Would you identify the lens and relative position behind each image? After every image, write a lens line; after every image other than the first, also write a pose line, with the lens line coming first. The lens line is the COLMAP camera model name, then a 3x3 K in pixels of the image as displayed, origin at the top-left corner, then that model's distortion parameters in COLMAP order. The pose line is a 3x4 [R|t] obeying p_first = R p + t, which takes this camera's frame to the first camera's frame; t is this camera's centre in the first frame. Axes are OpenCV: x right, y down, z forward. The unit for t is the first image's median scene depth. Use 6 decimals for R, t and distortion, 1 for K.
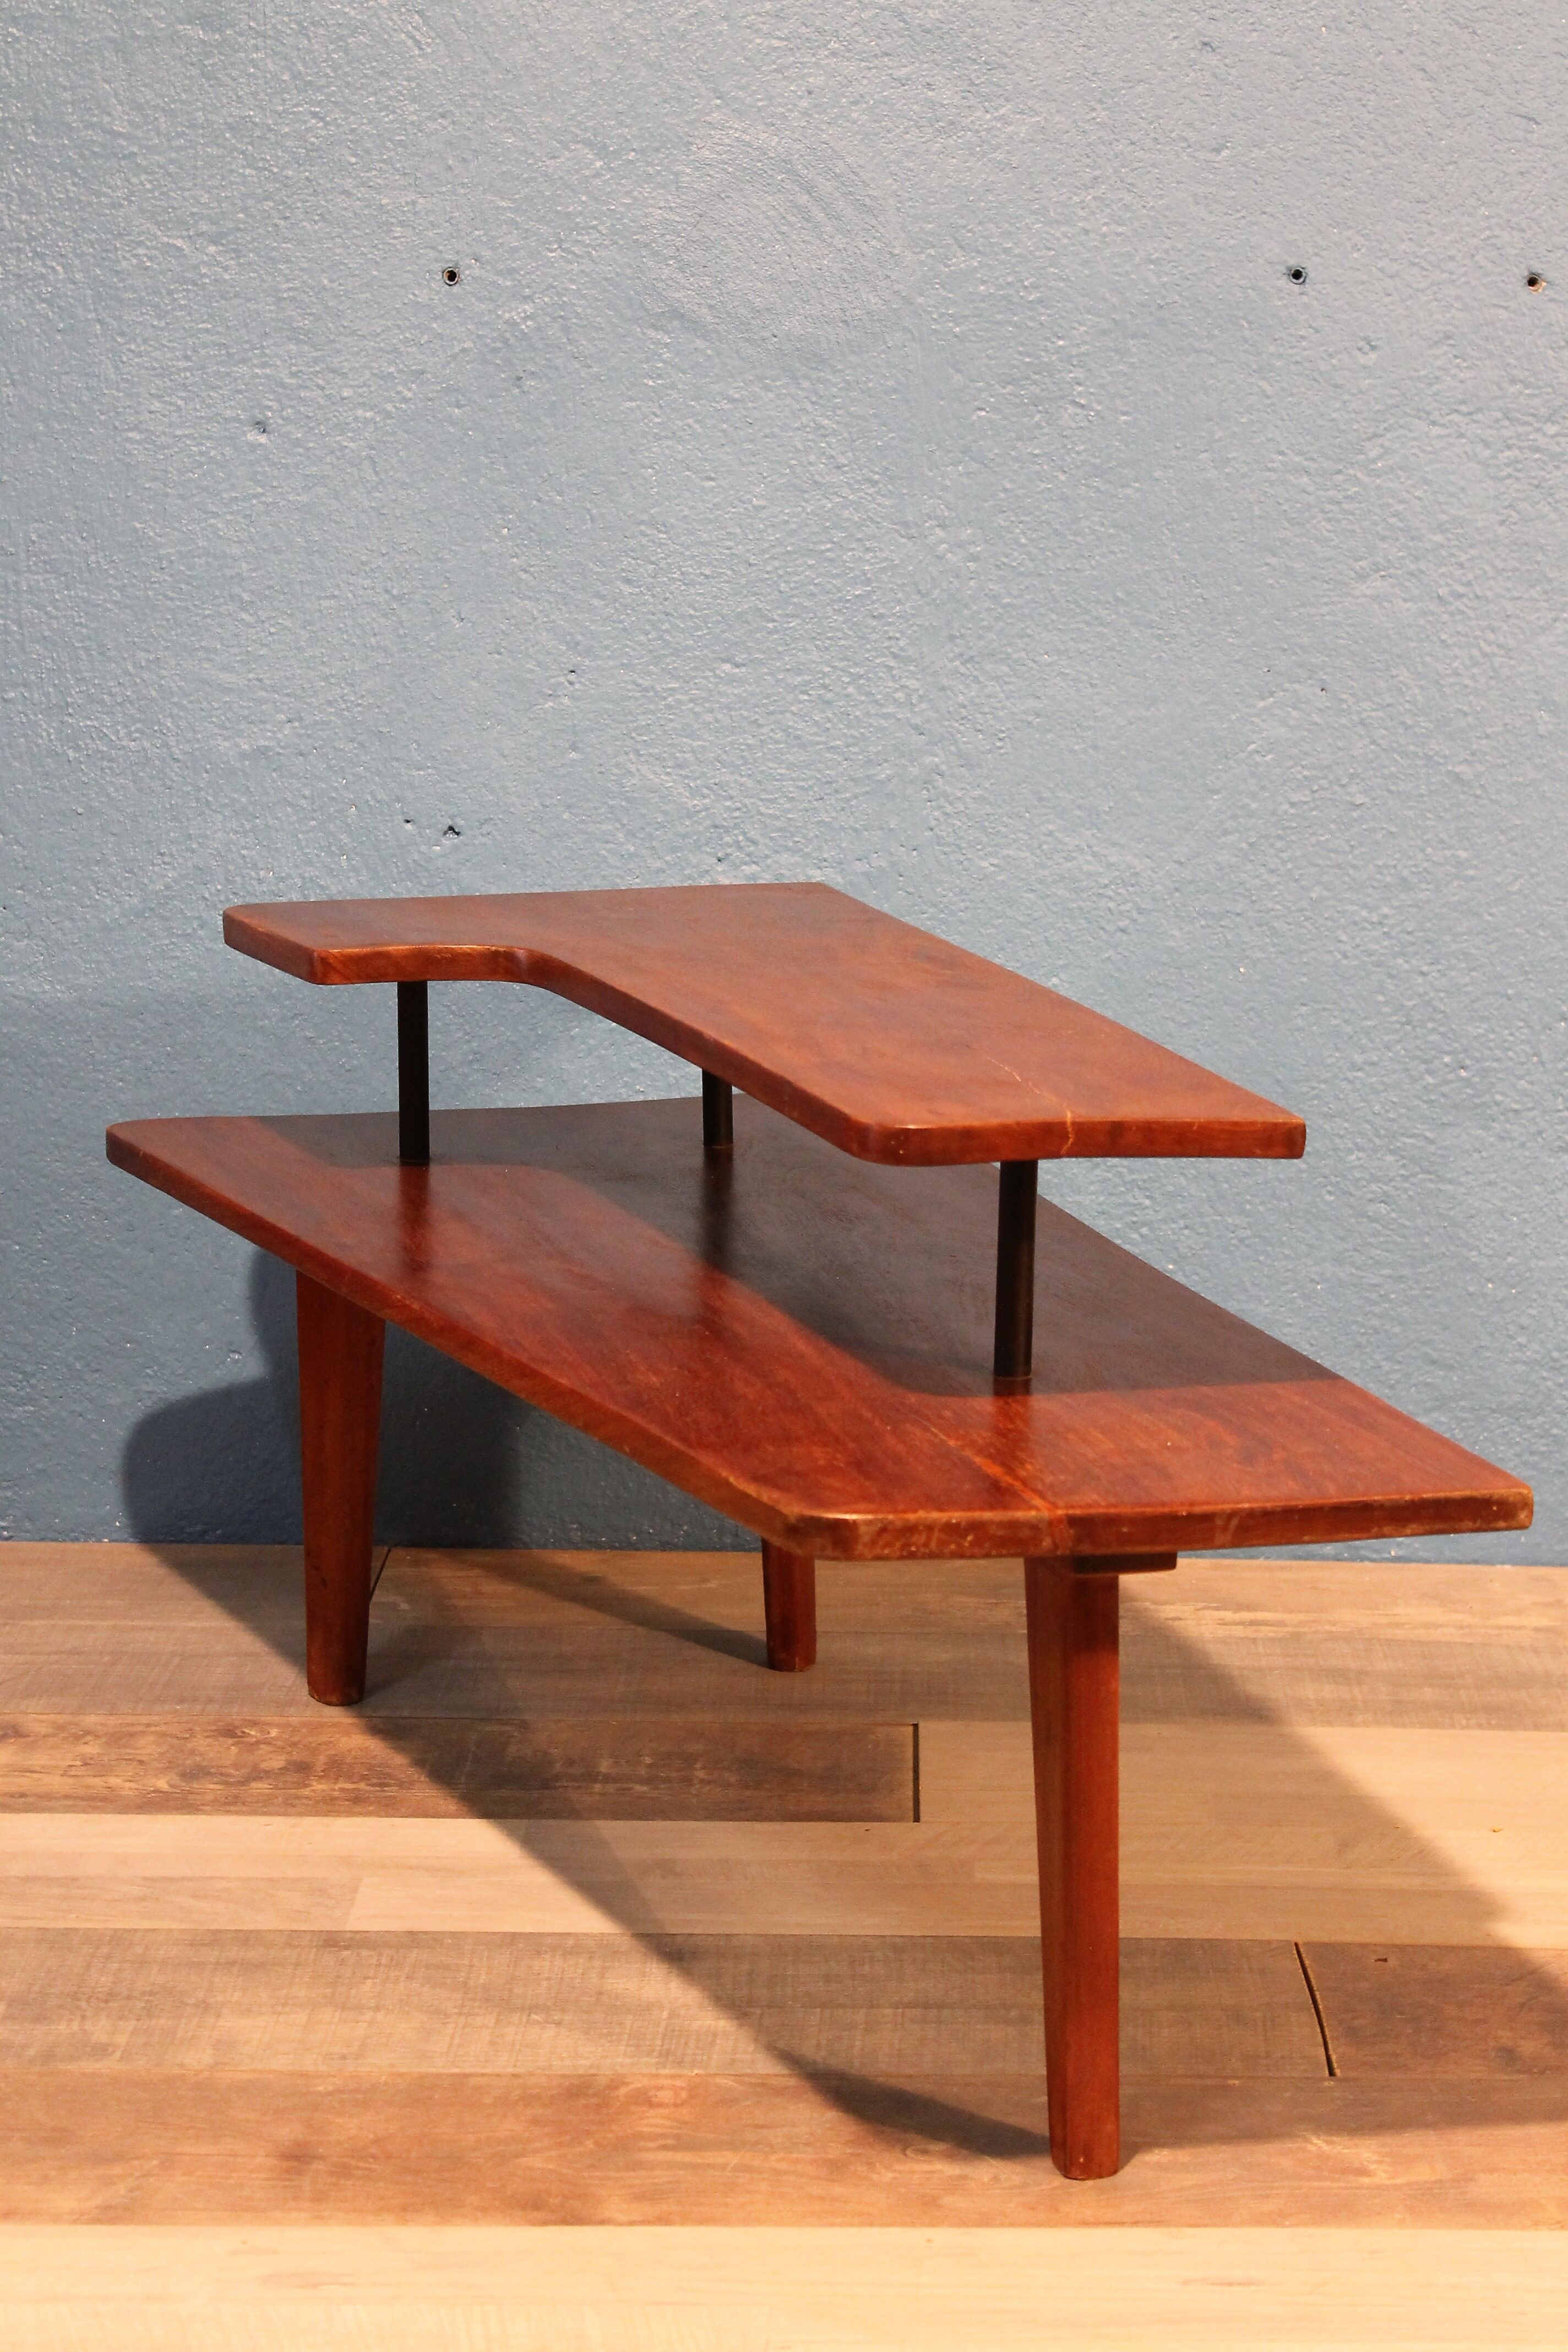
lens RADIAL K [[4634.3, 0, 782.7], [0, 4634.3, 1191.9], [0, 0, 1]] dist [0.046609, 0.000000]
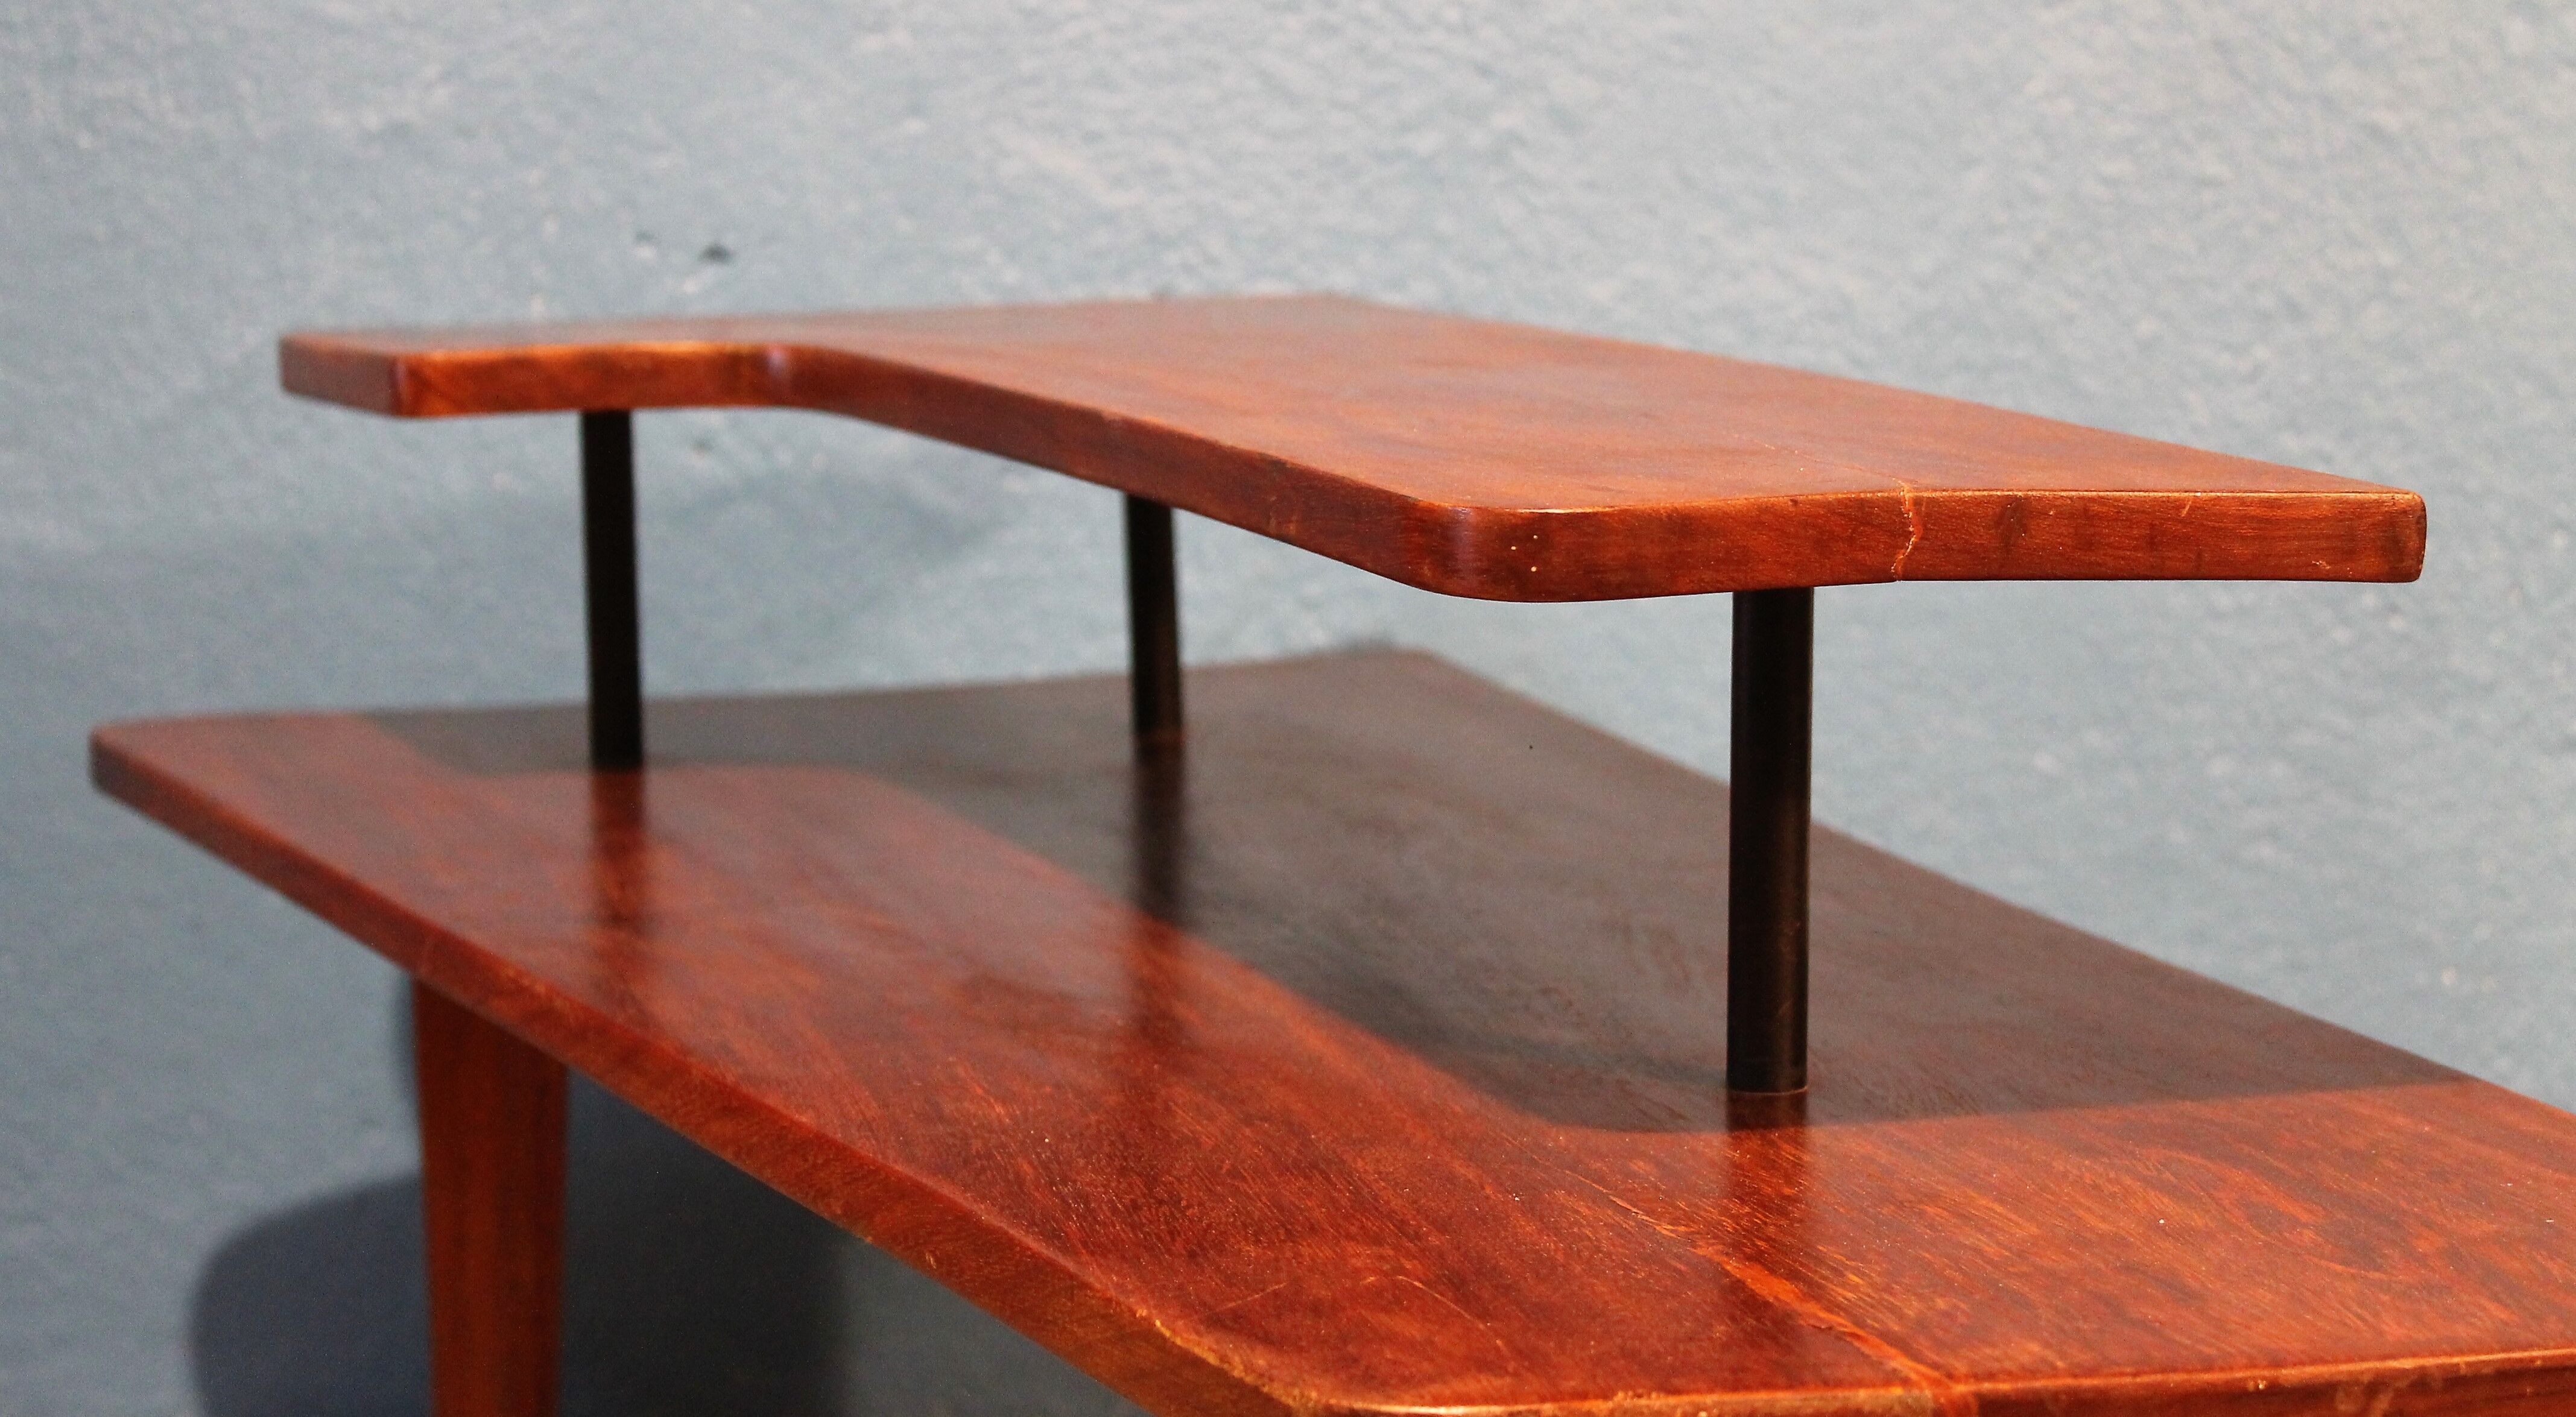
lens RADIAL K [[4909.7, 0, 1303.6], [0, 4909.7, 627.0], [0, 0, 1]] dist [0.025133, 0.000000]
pose [[0.999784, -0.019843, 0.006108, 0.000492], [0.020264, 0.996666, -0.079032, 0.023620], [-0.004520, 0.079139, 0.996853, 0.377182]]
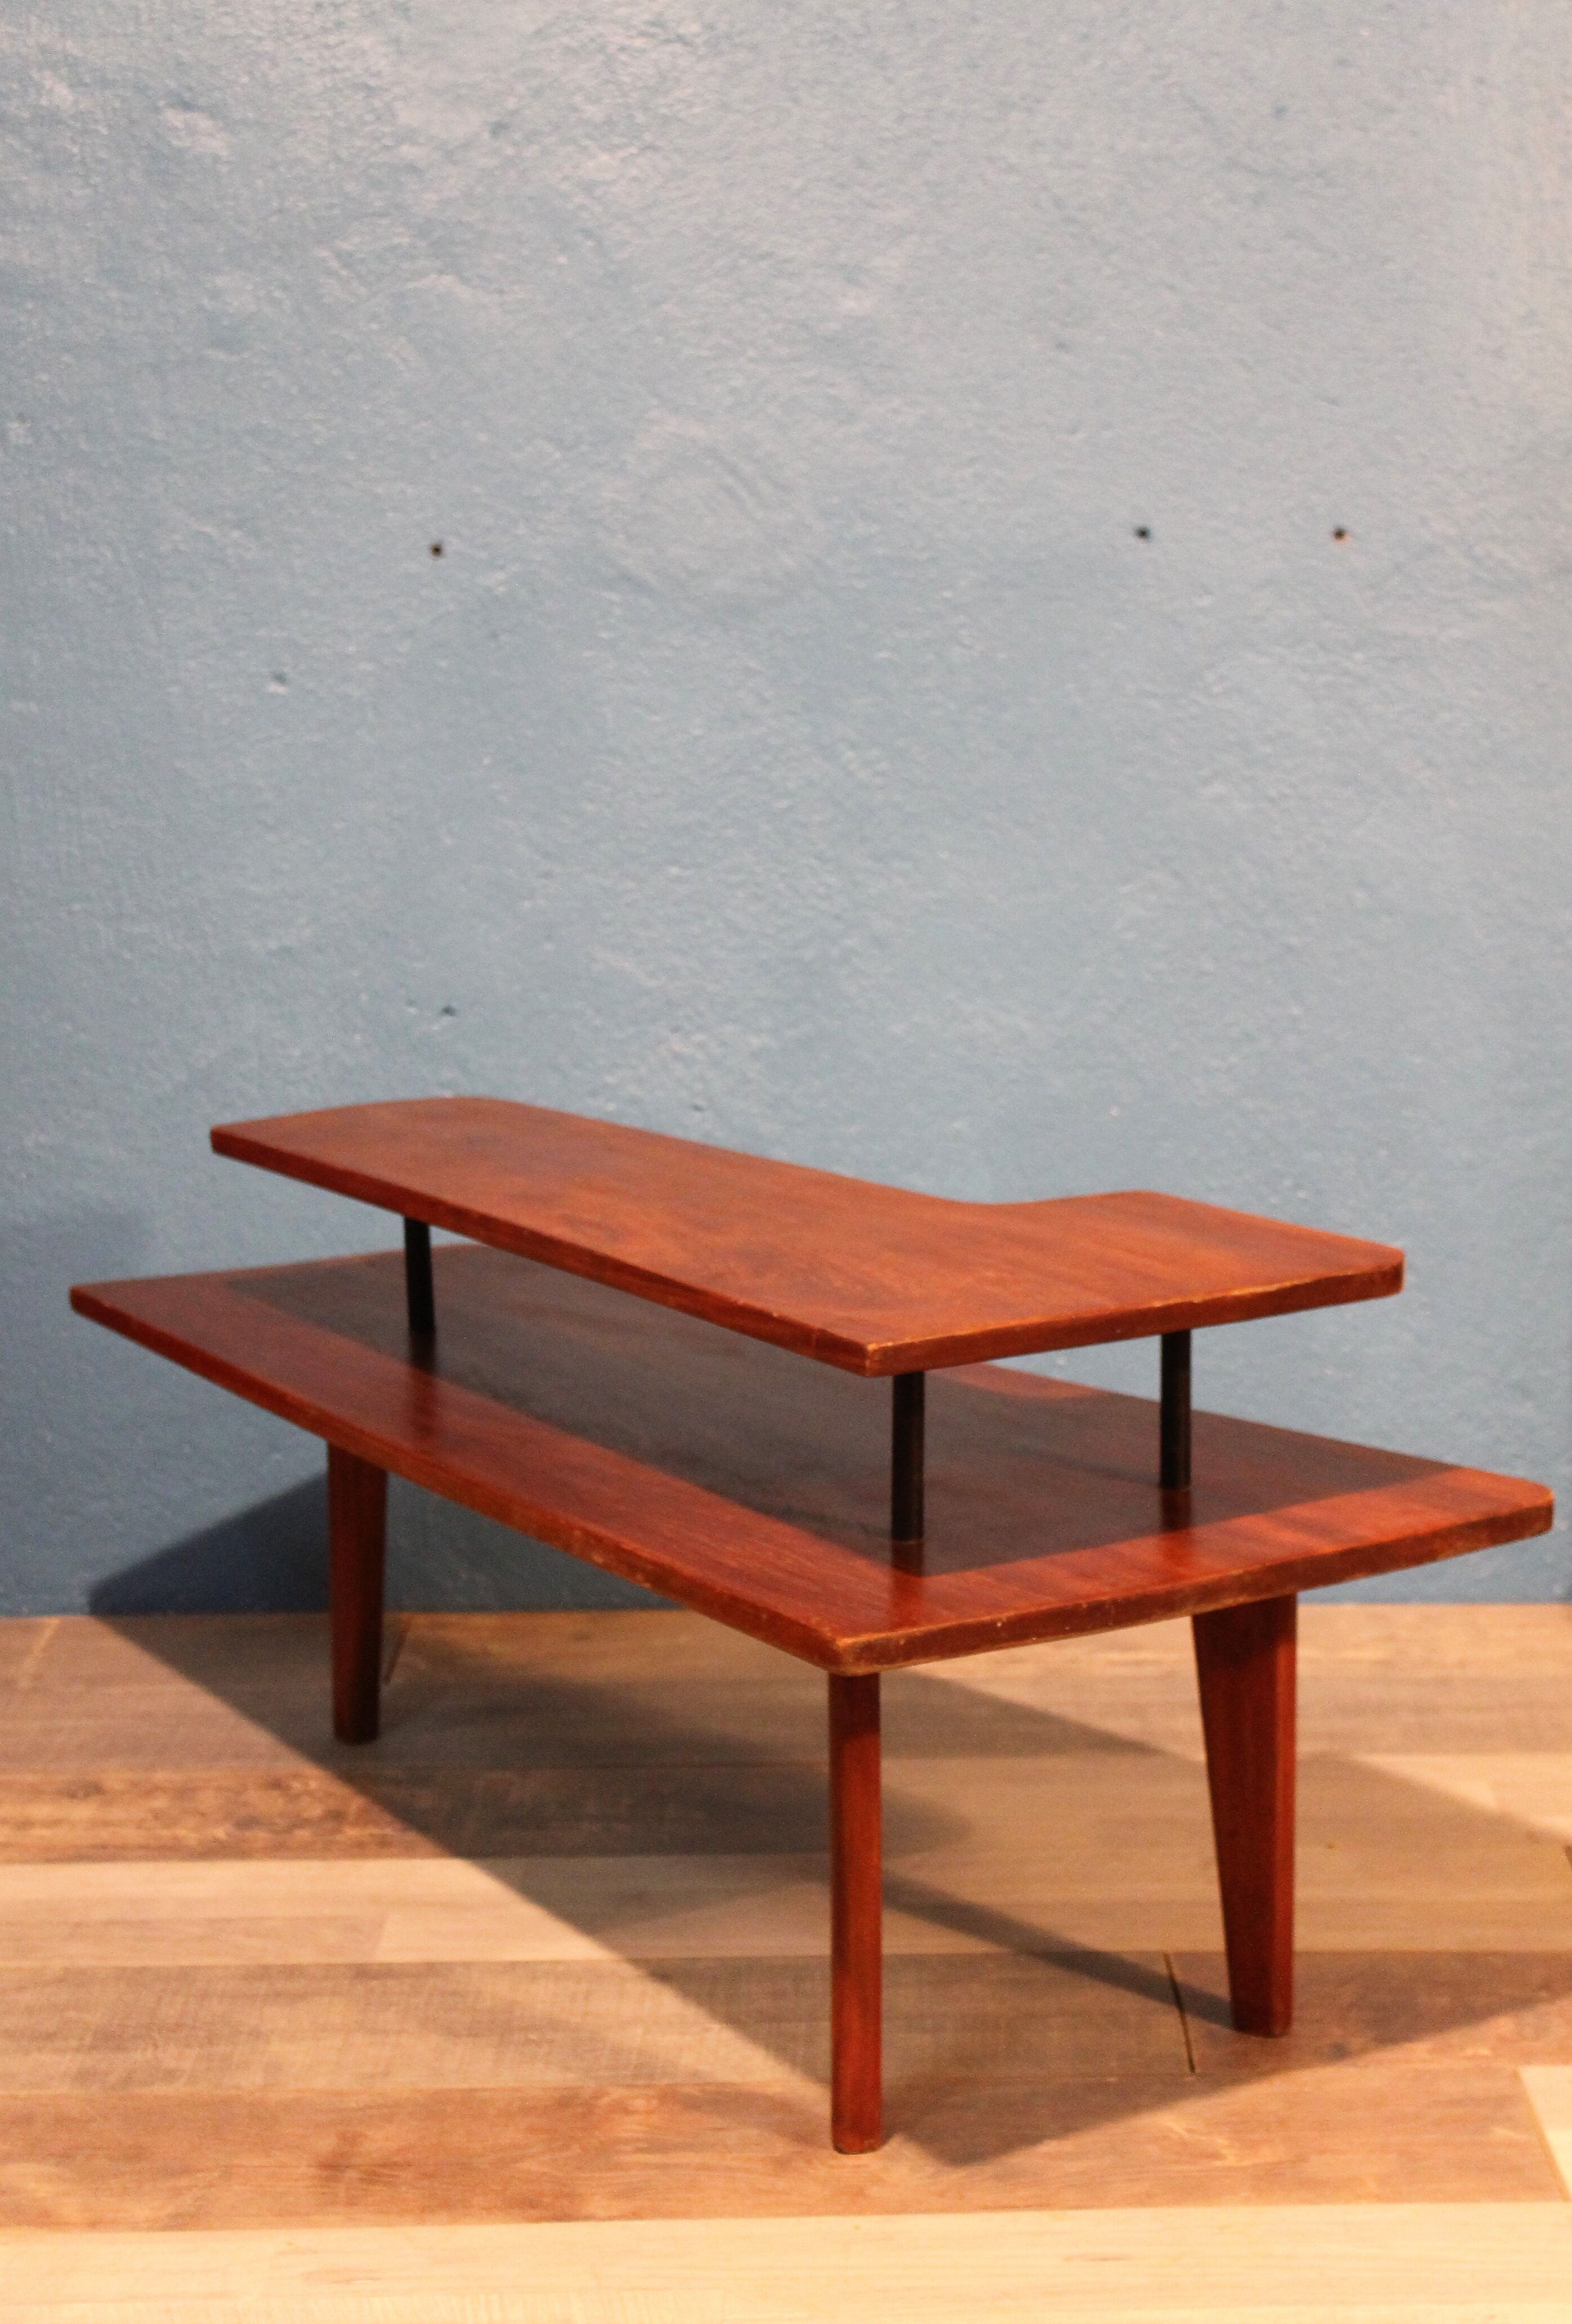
lens RADIAL K [[4027.4, 0, 805.8], [0, 4027.4, 1141.1], [0, 0, 1]] dist [-0.003355, 0.000000]
pose [[0.999657, -0.024690, 0.008745, 0.011001], [0.024804, 0.999605, -0.013194, -0.029692], [-0.008416, 0.013406, 0.999875, -0.035319]]
